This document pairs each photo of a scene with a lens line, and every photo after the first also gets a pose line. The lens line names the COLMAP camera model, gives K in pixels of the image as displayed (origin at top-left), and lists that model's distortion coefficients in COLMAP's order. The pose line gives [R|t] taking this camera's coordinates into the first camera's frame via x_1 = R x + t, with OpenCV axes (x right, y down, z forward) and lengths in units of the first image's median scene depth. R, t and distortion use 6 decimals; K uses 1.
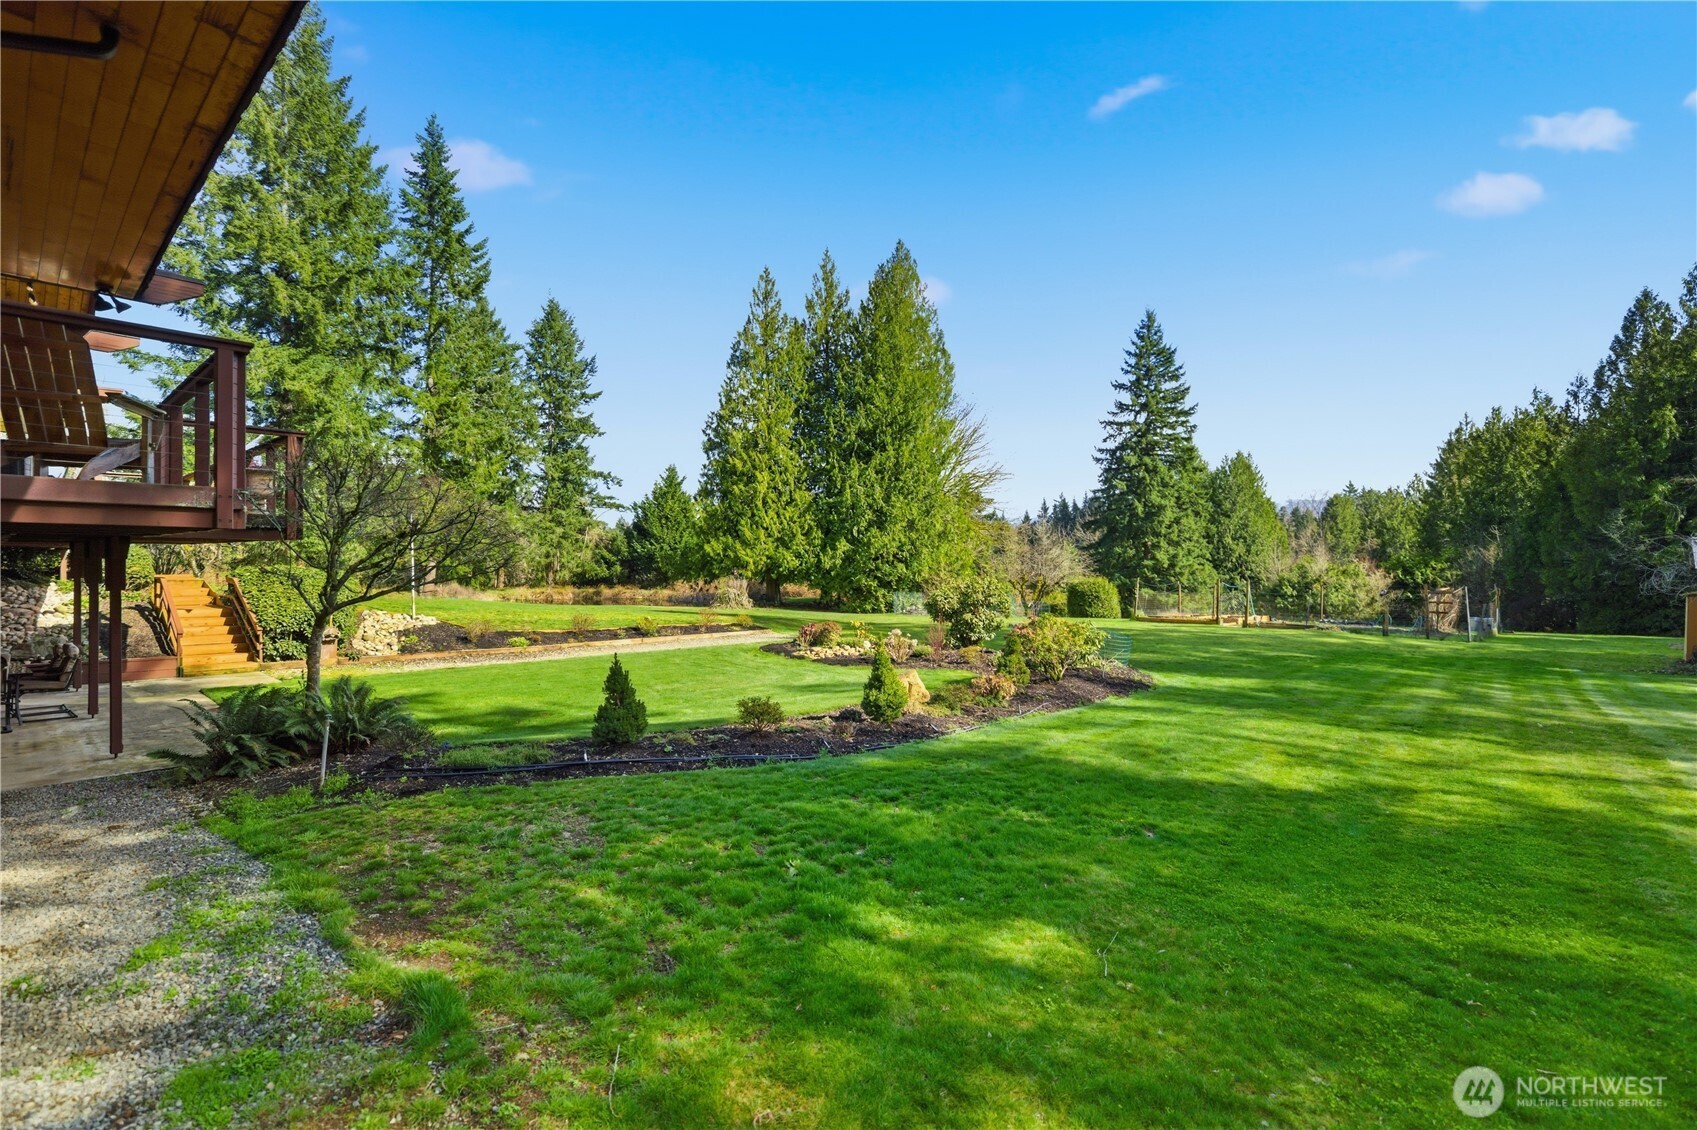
lens RADIAL K [[787.3, 0, 842.8], [0, 787.3, 562.0], [0, 0, 1]] dist [-0.003469, 0.000831]
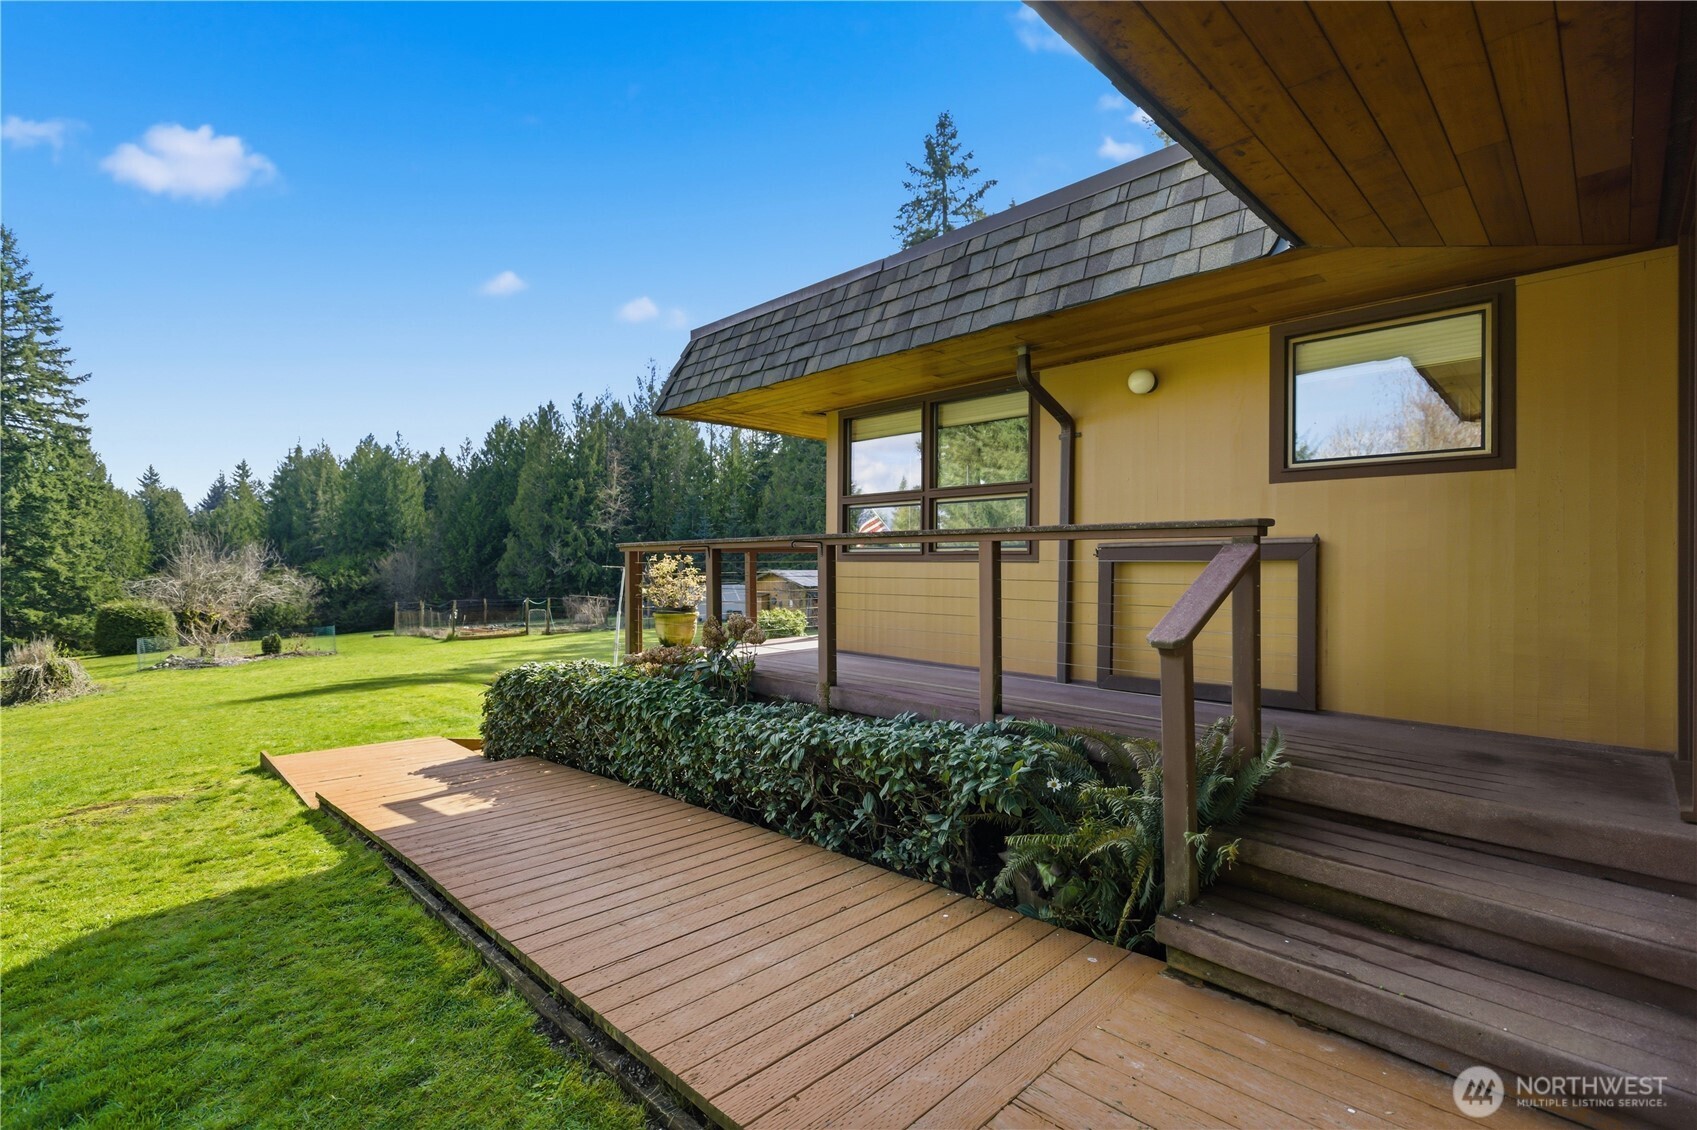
lens RADIAL K [[787.3, 0, 843.4], [0, 787.3, 562.7], [0, 0, 1]] dist [-0.003469, 0.000831]
pose [[0.083381, -0.002800, 0.996514, -0.280508], [-0.006106, 0.999976, 0.003320, -0.016987], [-0.996499, -0.006362, 0.083362, 0.172178]]
